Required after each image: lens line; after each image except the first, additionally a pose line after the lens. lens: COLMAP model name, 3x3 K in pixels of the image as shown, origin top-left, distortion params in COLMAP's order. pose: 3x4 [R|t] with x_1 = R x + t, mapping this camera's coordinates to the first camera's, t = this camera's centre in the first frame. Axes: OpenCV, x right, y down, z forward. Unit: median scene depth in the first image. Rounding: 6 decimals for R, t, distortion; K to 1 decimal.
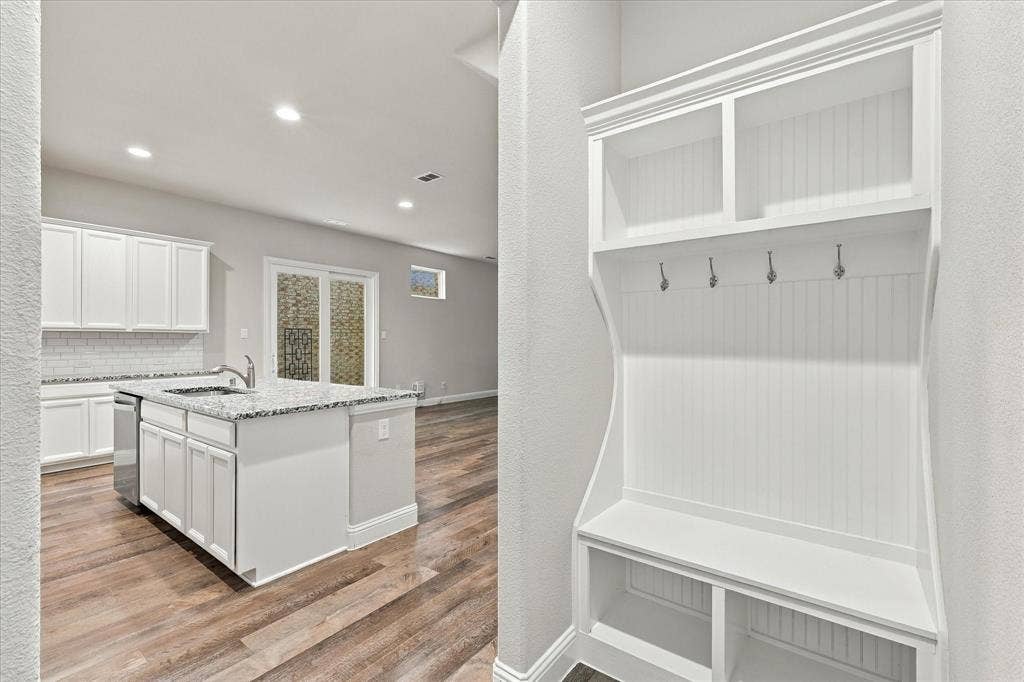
lens RADIAL K [[449.4, 0, 512.3], [0, 449.4, 339.6], [0, 0, 1]] dist [0.004517, 0.000760]
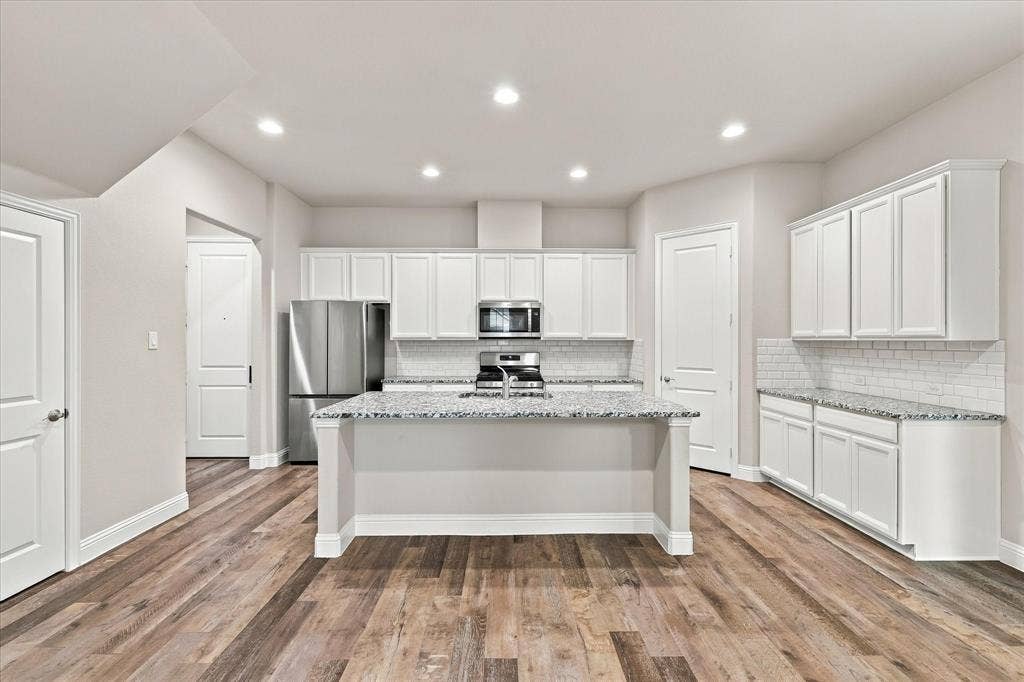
lens RADIAL K [[449.4, 0, 513.1], [0, 449.4, 340.6], [0, 0, 1]] dist [0.004517, 0.000760]
pose [[-0.786530, 0.000842, -0.617551, 0.027035], [-0.001723, 0.999992, 0.003558, -0.022239], [0.617549, 0.003862, -0.786523, 1.448489]]
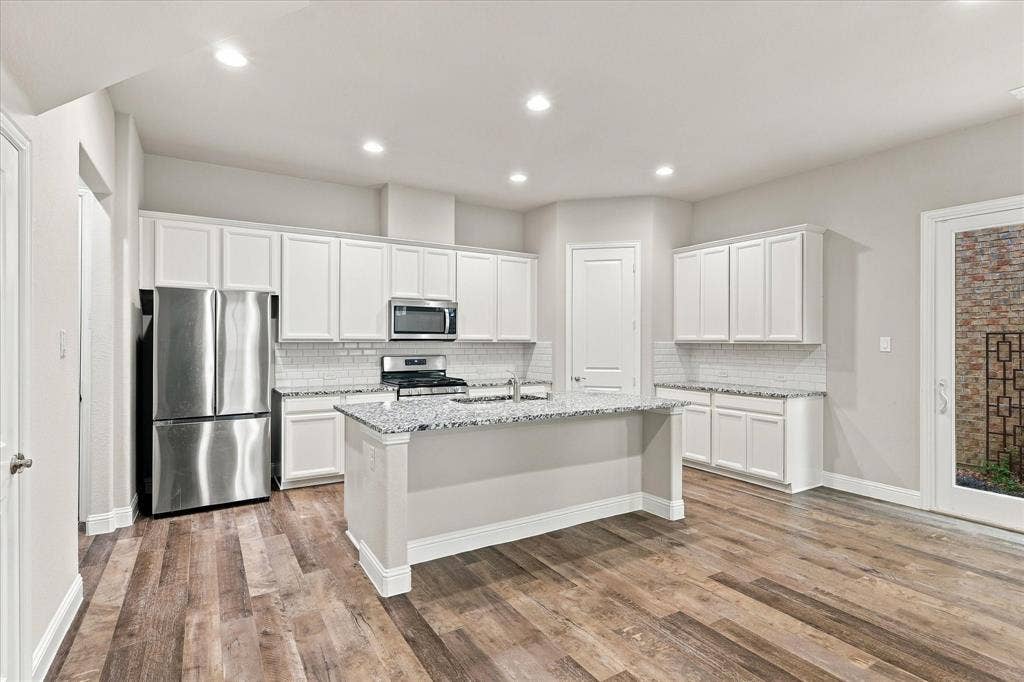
lens RADIAL K [[506.8, 0, 514.7], [0, 506.8, 340.0], [0, 0, 1]] dist [0.008611, 0.000039]
pose [[-0.357241, -0.004254, -0.934002, 0.390212], [-0.005158, 0.999983, -0.002581, -0.022957], [0.933998, 0.003895, -0.357257, 1.123905]]
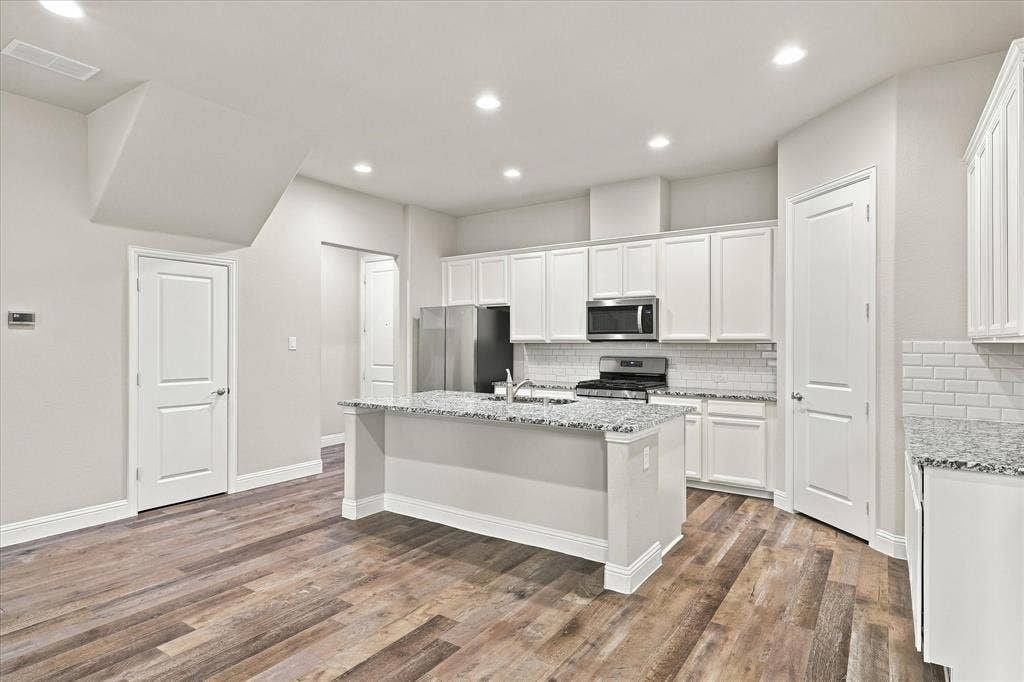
lens RADIAL K [[552.9, 0, 512.1], [0, 552.9, 340.4], [0, 0, 1]] dist [0.007487, -0.001711]
pose [[-0.998713, 0.000481, -0.050720, -0.418993], [0.000563, 0.999999, -0.001598, -0.022968], [0.050719, -0.001624, -0.998712, 1.786338]]
